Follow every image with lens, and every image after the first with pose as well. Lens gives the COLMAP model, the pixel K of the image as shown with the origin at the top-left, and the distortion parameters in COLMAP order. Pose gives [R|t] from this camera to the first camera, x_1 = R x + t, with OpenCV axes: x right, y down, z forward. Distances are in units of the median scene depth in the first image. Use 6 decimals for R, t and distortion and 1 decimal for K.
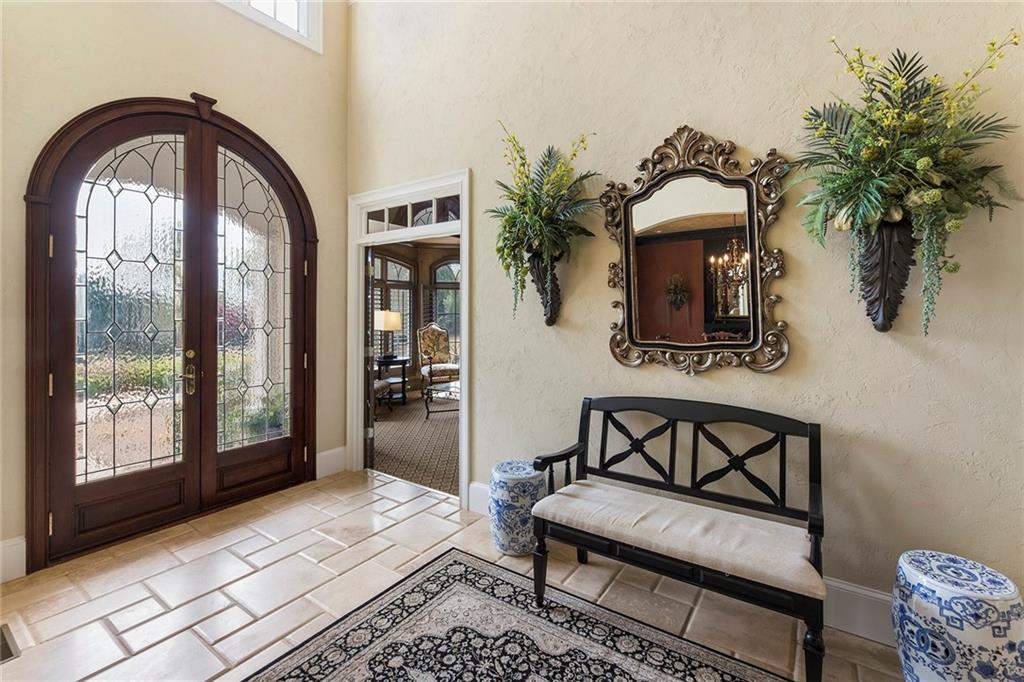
lens RADIAL K [[450.8, 0, 511.5], [0, 450.8, 339.7], [0, 0, 1]] dist [0.001911, 0.000207]
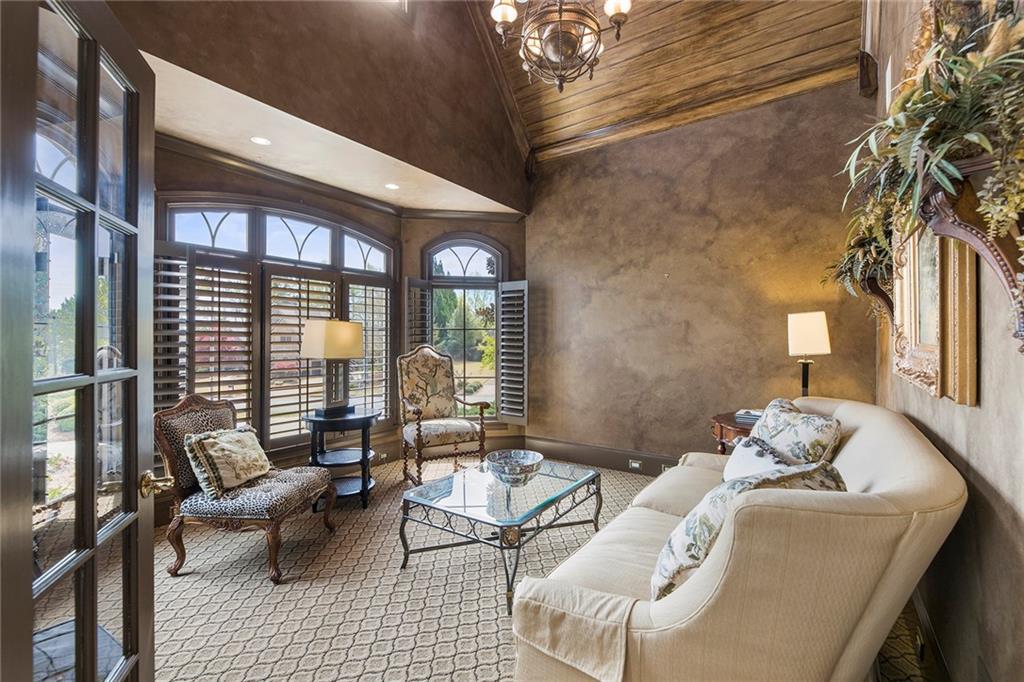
lens RADIAL K [[450.8, 0, 513.6], [0, 450.8, 339.3], [0, 0, 1]] dist [0.001911, 0.000207]
pose [[0.999983, -0.005841, -0.000708, -0.064910], [0.005791, 0.998311, -0.057808, -0.011122], [0.001045, 0.057803, 0.998327, 0.445953]]
